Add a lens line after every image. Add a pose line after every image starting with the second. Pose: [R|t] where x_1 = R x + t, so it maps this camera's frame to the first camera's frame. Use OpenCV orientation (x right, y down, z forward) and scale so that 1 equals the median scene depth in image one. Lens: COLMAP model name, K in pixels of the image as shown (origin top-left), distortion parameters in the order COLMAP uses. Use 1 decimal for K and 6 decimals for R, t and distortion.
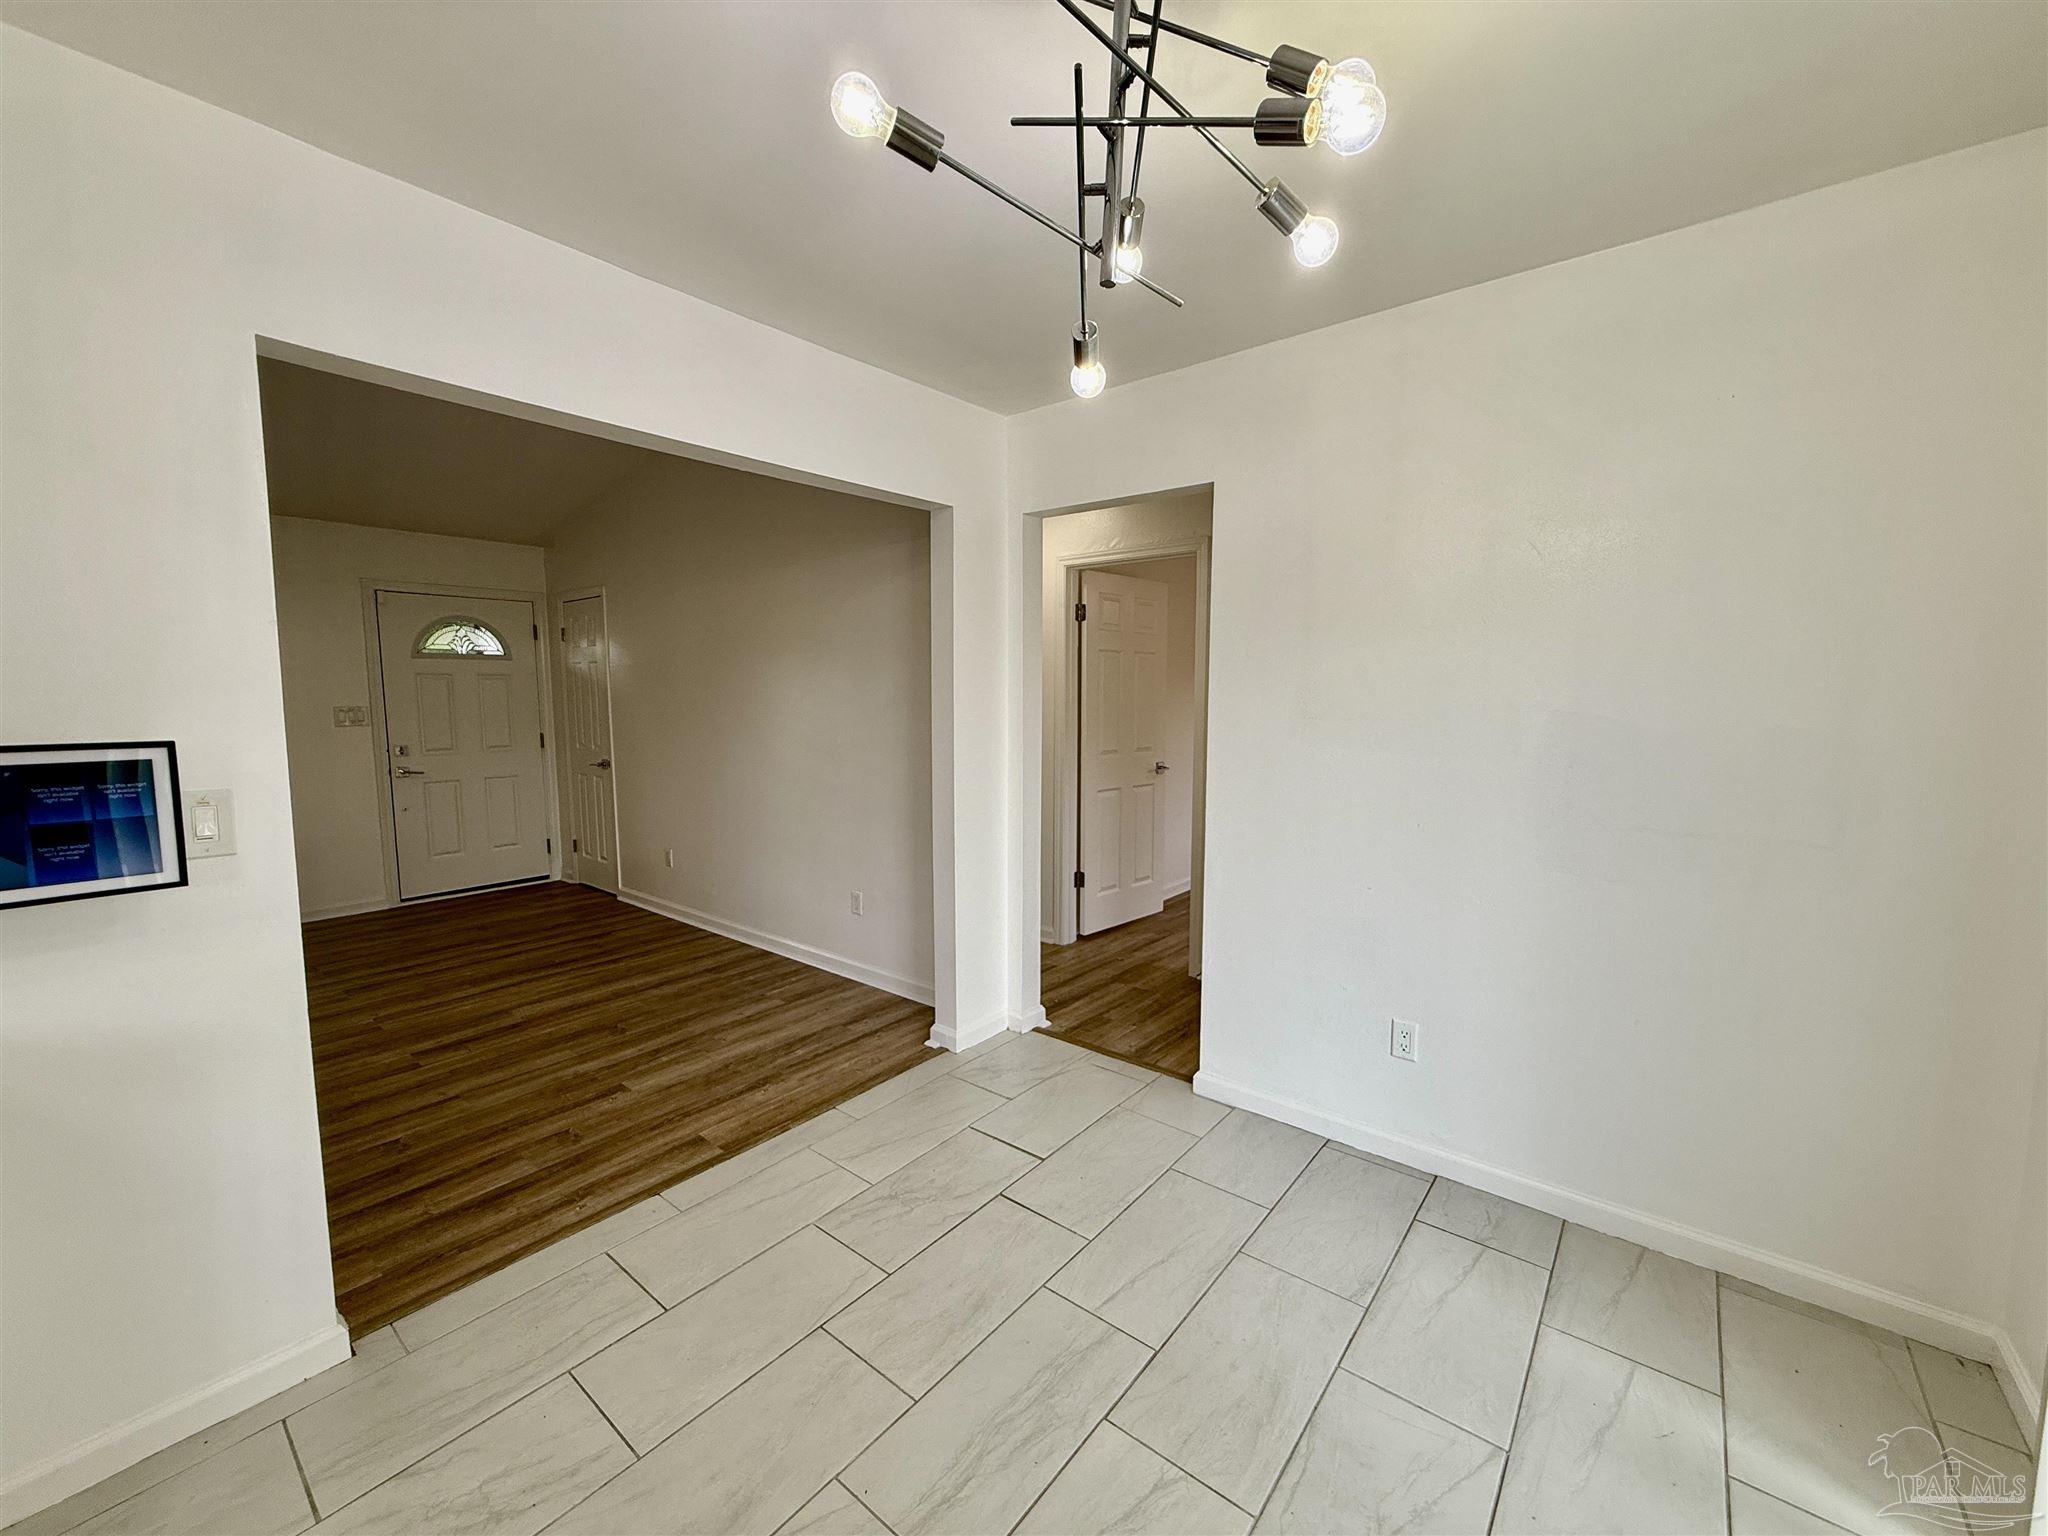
lens RADIAL K [[817.6, 0, 1021.7], [0, 817.6, 768.7], [0, 0, 1]] dist [0.001098, 0.000405]
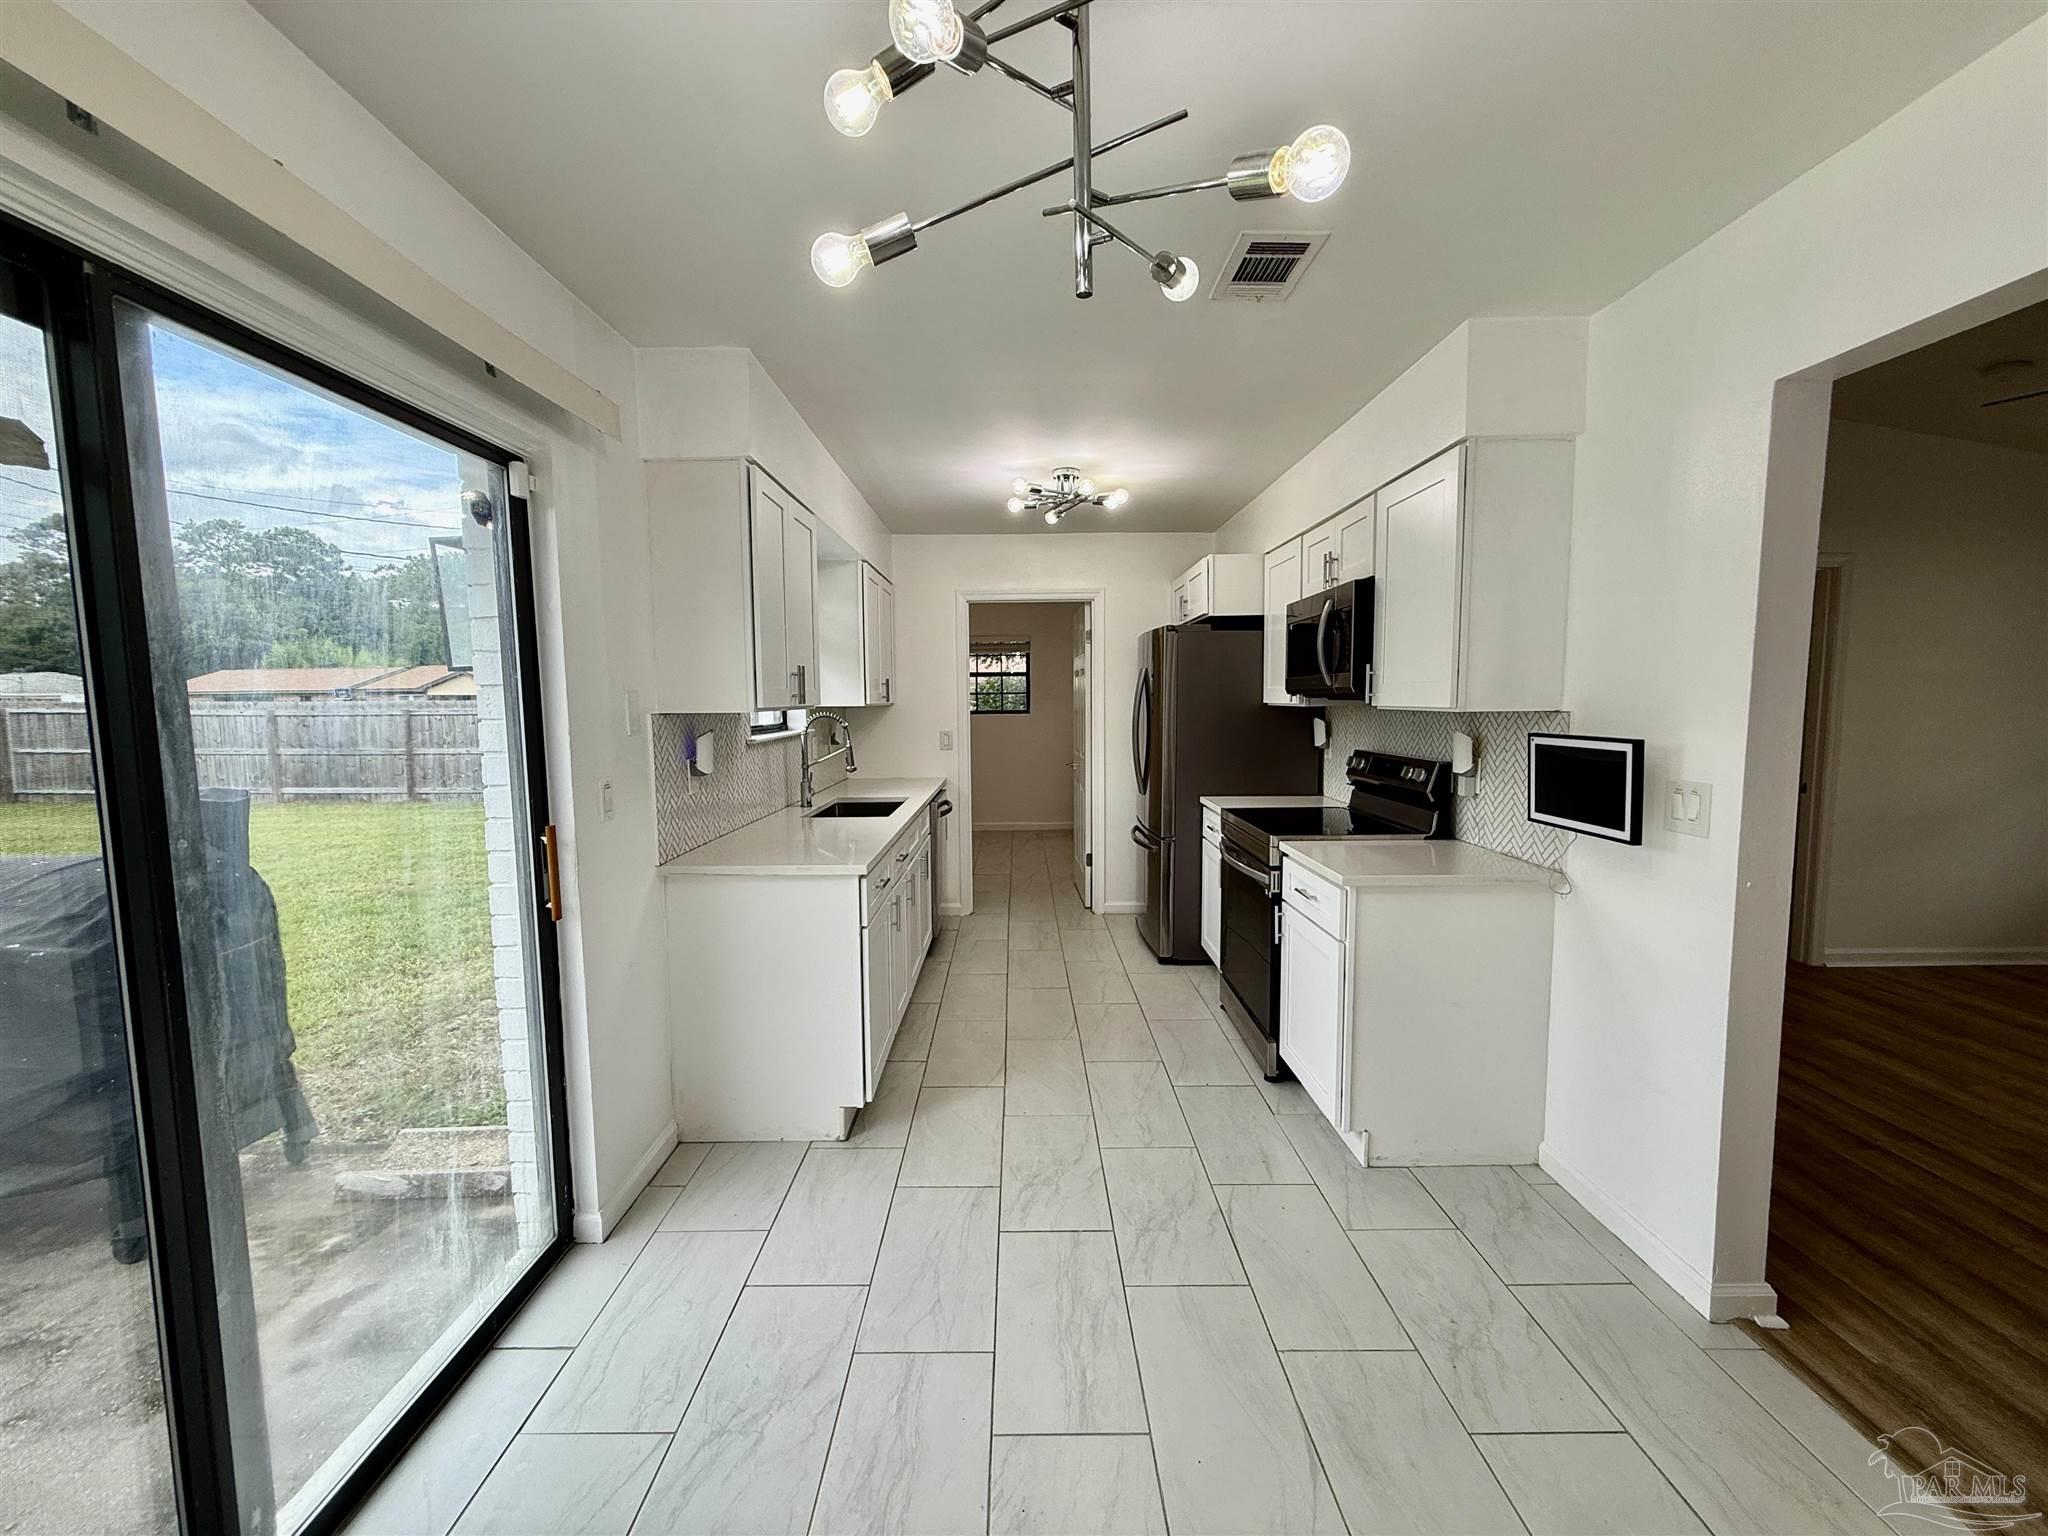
lens RADIAL K [[817.6, 0, 1021.7], [0, 817.6, 768.7], [0, 0, 1]] dist [0.001098, 0.000405]
pose [[-0.772039, 0.061330, -0.632609, 0.519156], [-0.049103, 0.986603, 0.155575, -0.121428], [0.633675, 0.151173, -0.758685, 1.141407]]
